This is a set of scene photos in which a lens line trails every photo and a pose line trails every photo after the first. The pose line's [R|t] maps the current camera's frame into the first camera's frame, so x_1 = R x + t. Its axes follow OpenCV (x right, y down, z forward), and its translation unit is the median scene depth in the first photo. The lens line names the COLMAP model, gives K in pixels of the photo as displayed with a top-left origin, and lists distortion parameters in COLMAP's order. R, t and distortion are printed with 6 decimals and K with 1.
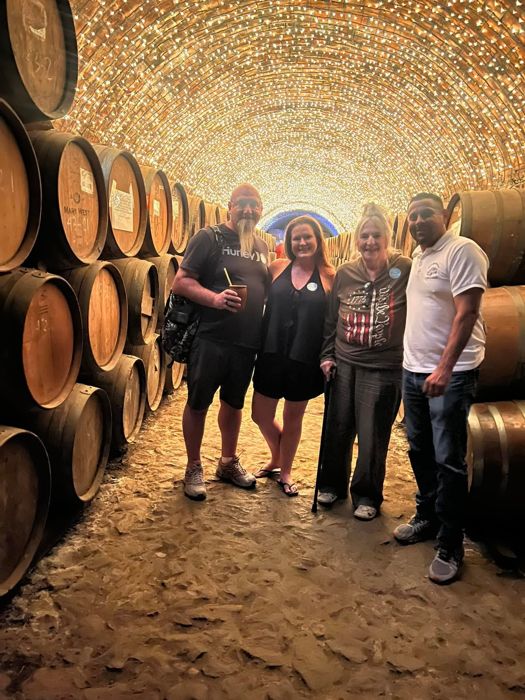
lens RADIAL K [[504.3, 0, 265.5], [0, 504.3, 351.5], [0, 0, 1]] dist [0.042454, -0.039880]
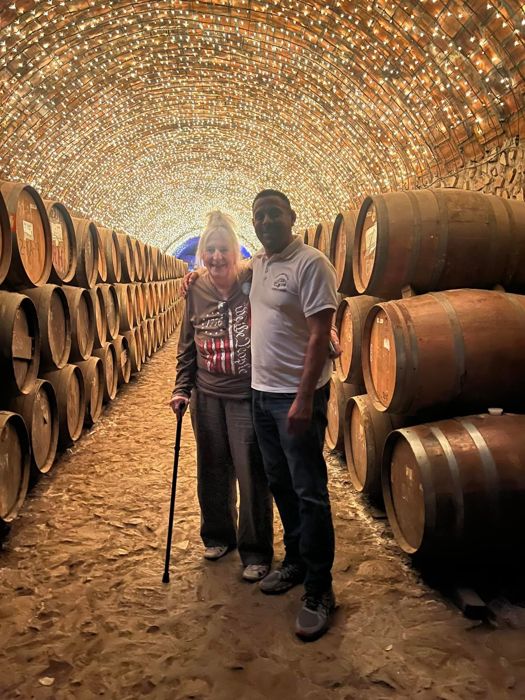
lens RADIAL K [[504.3, 0, 266.3], [0, 504.3, 348.7], [0, 0, 1]] dist [0.042454, -0.039880]
pose [[0.983925, -0.088852, 0.154911, 0.023876], [0.096937, 0.994253, -0.045427, -0.011626], [-0.149984, 0.059713, 0.986884, 0.116108]]
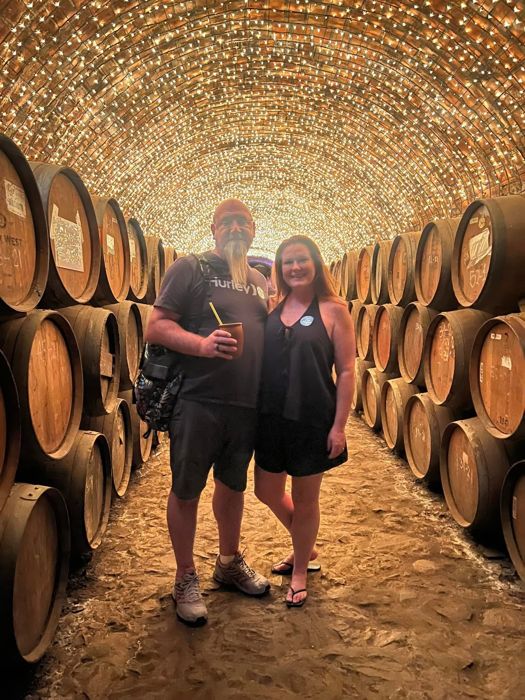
lens RADIAL K [[504.3, 0, 259.5], [0, 504.3, 356.6], [0, 0, 1]] dist [0.042454, -0.039880]
pose [[0.993476, -0.080815, 0.080460, -0.054490], [0.087229, 0.992996, -0.079686, -0.017405], [-0.073457, 0.086185, 0.993567, 0.178944]]
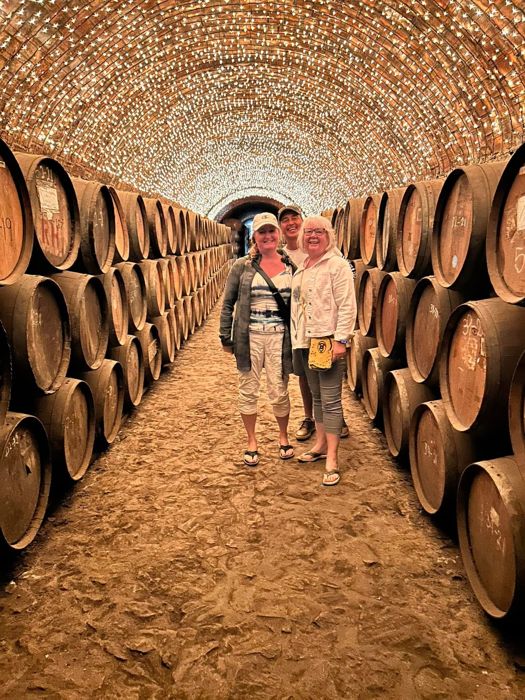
lens RADIAL K [[504.3, 0, 267.2], [0, 504.3, 348.4], [0, 0, 1]] dist [0.042454, -0.039880]
pose [[0.994438, -0.080075, 0.068420, 0.035802], [0.078927, 0.996693, 0.019328, -0.102307], [-0.069742, -0.013820, 0.997469, 0.399408]]
